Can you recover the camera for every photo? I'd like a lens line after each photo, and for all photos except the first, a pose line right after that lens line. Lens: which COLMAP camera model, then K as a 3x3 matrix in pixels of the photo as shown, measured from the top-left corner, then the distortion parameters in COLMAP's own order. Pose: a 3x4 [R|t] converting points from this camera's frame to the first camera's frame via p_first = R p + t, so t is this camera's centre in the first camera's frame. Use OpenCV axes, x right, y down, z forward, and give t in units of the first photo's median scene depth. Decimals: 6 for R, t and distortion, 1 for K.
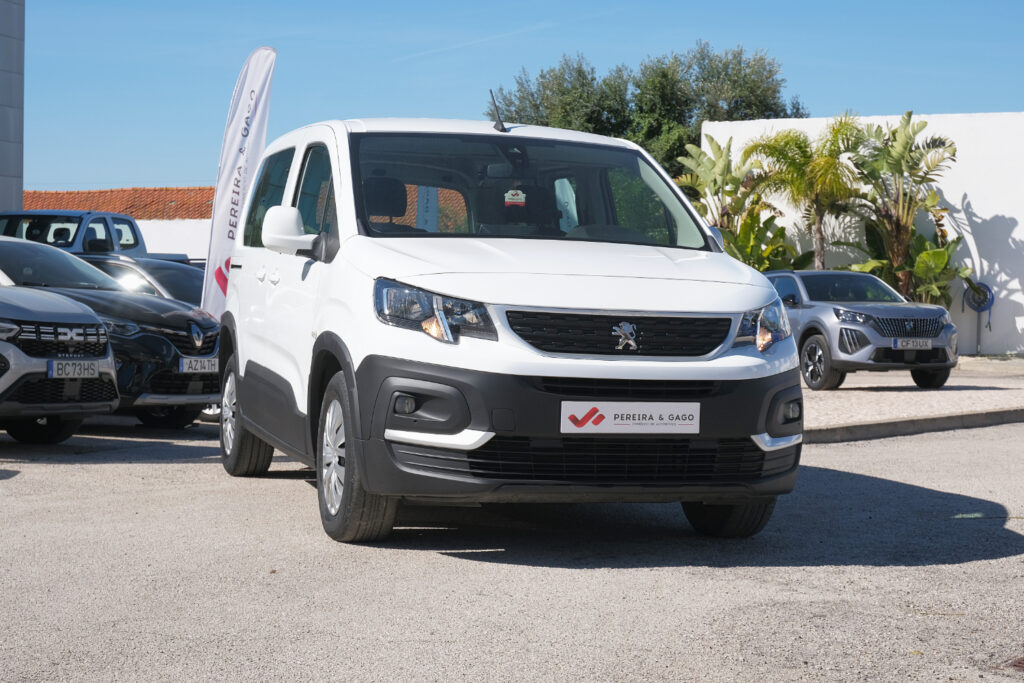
lens RADIAL K [[1739.0, 0, 512.1], [0, 1739.0, 337.6], [0, 0, 1]] dist [-0.169036, 0.000000]
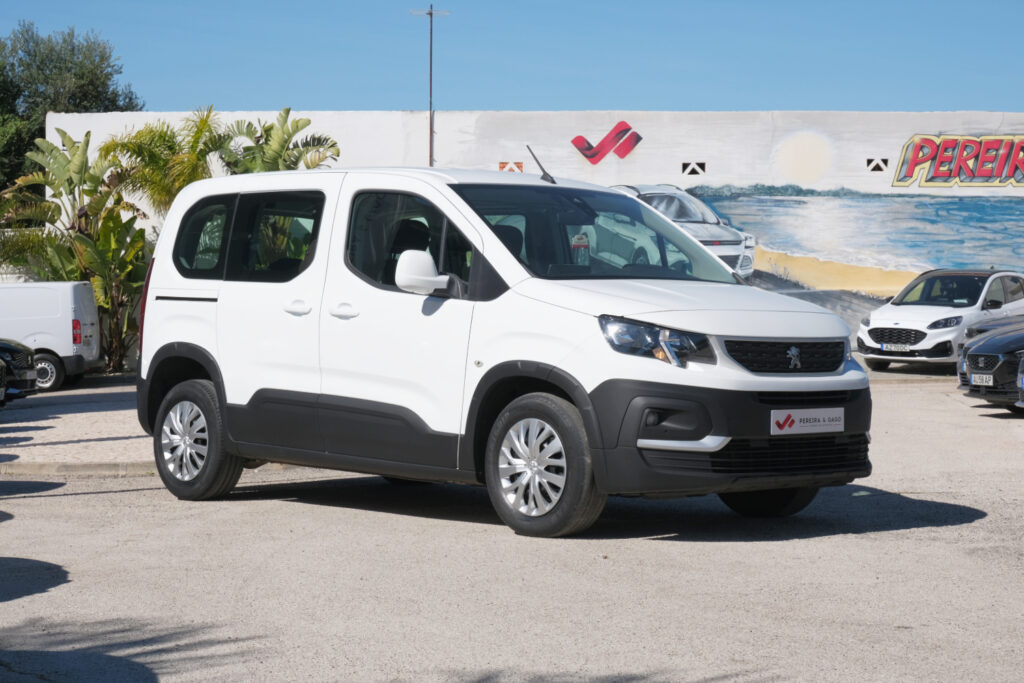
lens RADIAL K [[1969.6, 0, 512.0], [0, 1969.6, 343.2], [0, 0, 1]] dist [-0.028865, 0.000000]
pose [[0.902848, -0.025162, 0.429223, -0.631398], [0.025126, 0.999668, 0.005751, -0.021318], [-0.429225, 0.005592, 0.903180, -0.187094]]
